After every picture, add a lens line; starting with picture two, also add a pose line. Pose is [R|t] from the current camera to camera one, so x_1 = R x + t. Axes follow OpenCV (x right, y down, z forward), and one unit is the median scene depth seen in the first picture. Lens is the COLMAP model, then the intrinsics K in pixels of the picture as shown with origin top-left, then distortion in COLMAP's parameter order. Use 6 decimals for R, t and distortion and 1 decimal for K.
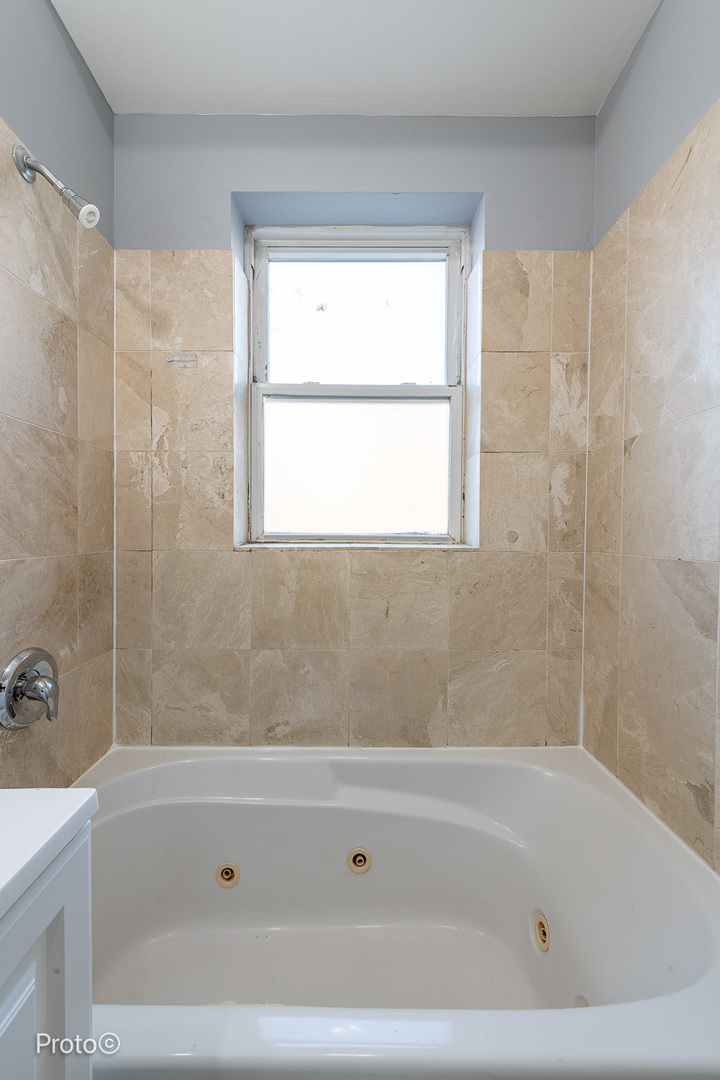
lens RADIAL K [[422.0, 0, 355.1], [0, 422.0, 540.5], [0, 0, 1]] dist [0.009788, -0.002866]
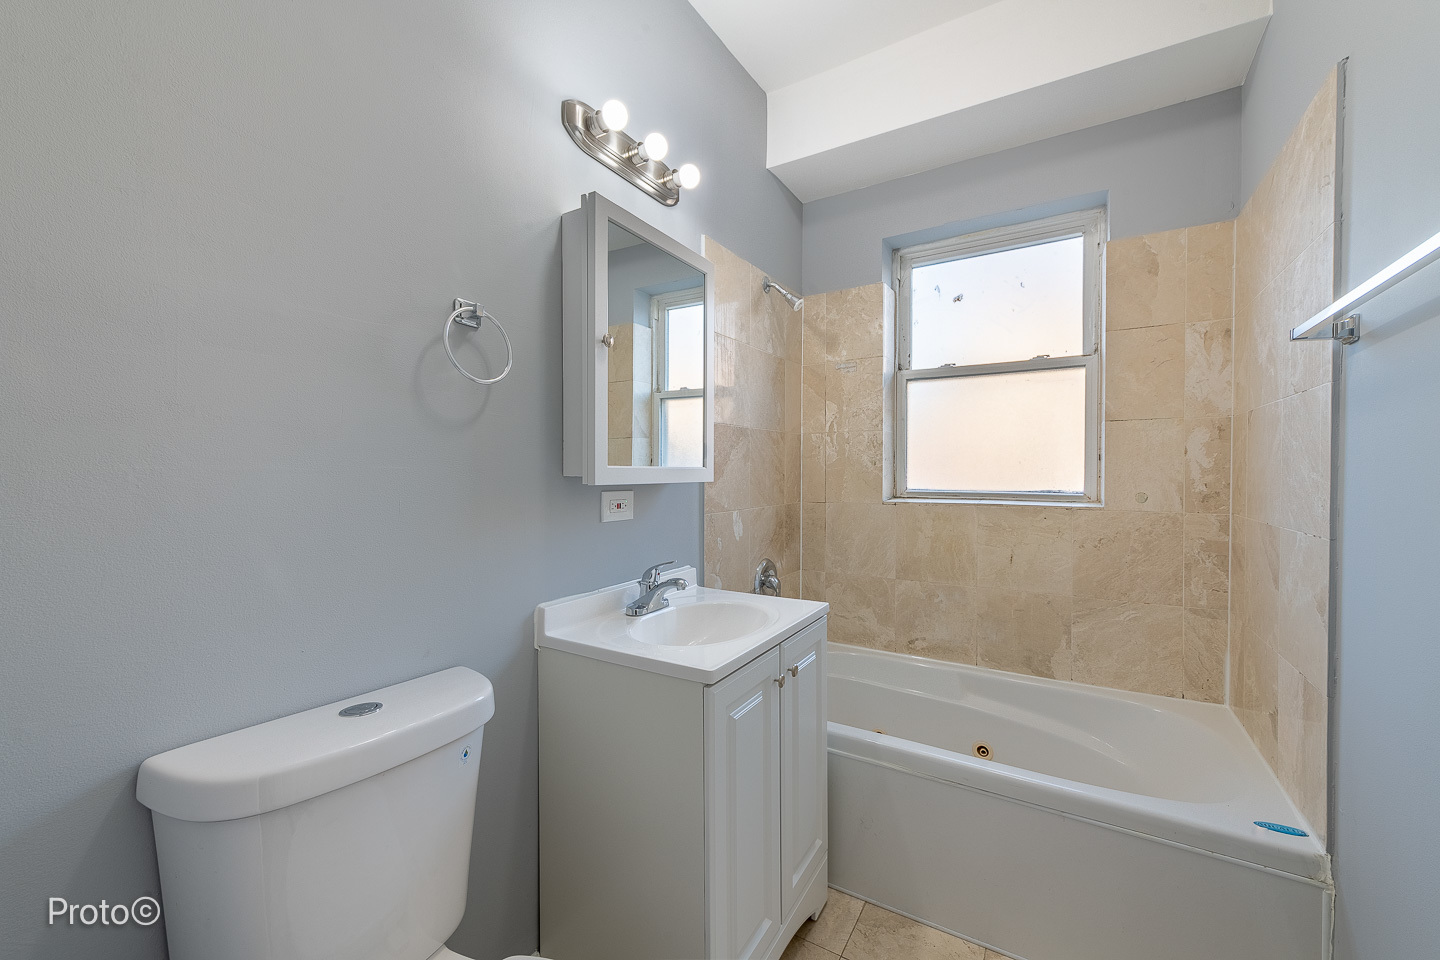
lens RADIAL K [[562.6, 0, 723.5], [0, 562.6, 478.2], [0, 0, 1]] dist [0.009788, -0.002866]
pose [[0.851820, 0.000649, -0.523834, 0.218297], [-0.002854, 0.999990, -0.003403, -0.050333], [0.523827, 0.004393, 0.851813, -0.789686]]
